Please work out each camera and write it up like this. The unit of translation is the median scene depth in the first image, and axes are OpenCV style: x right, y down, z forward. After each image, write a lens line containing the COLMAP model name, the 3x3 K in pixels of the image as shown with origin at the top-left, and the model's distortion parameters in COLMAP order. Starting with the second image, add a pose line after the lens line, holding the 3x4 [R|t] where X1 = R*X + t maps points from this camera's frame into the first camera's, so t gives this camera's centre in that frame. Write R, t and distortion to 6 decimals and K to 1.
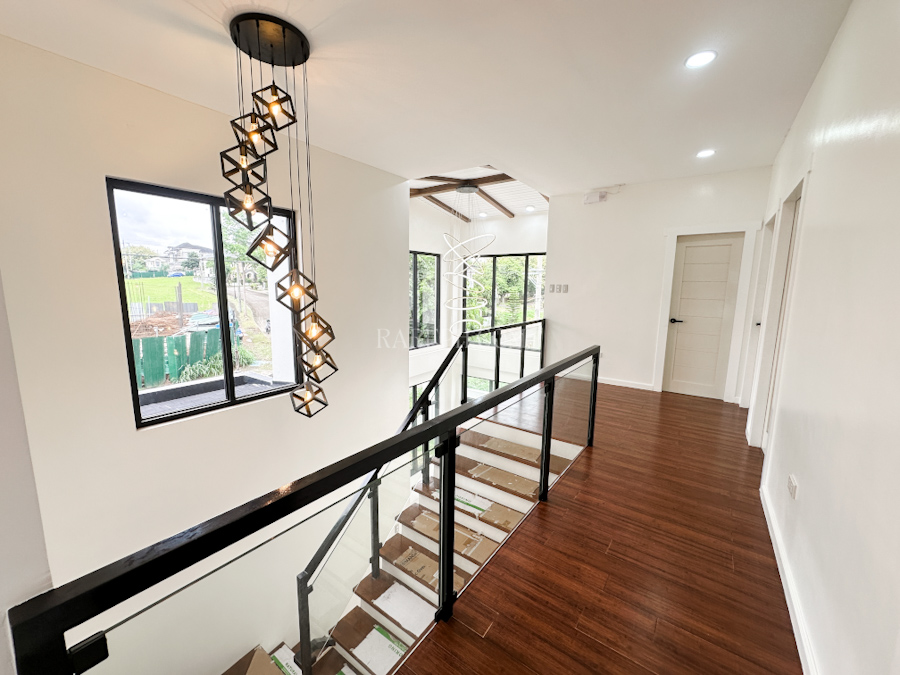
lens RADIAL K [[359.9, 0, 450.0], [0, 359.9, 337.5], [0, 0, 1]] dist [-0.000942, 0.000155]
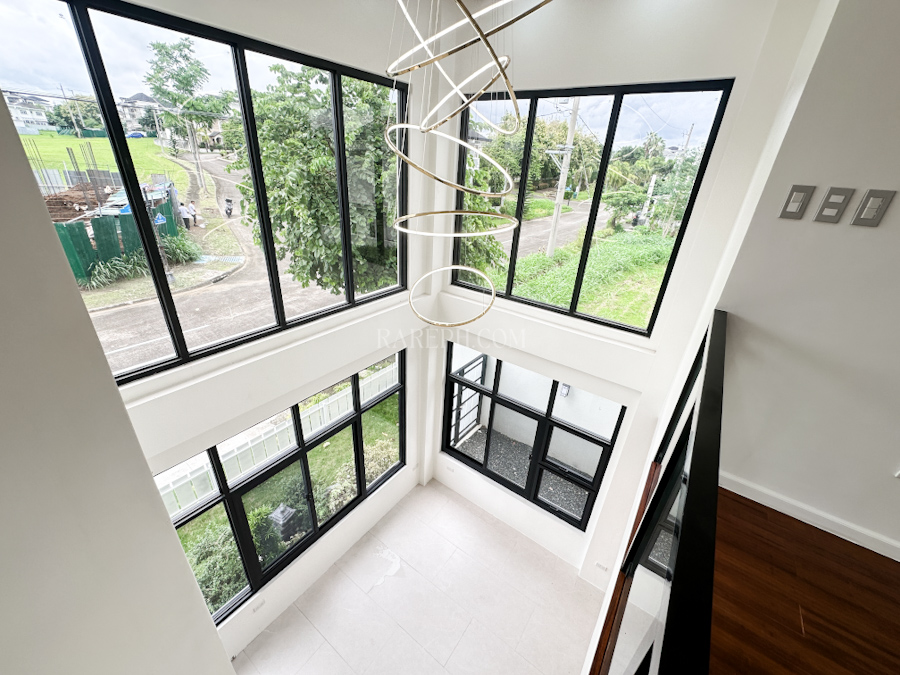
lens RADIAL K [[364.4, 0, 448.0], [0, 364.4, 349.8], [0, 0, 1]] dist [0.019746, 0.000067]
pose [[0.999207, 0.028042, 0.028272, 0.018641], [-0.035583, 0.947484, 0.317819, -0.082045], [-0.017875, -0.318573, 0.947730, 0.521975]]
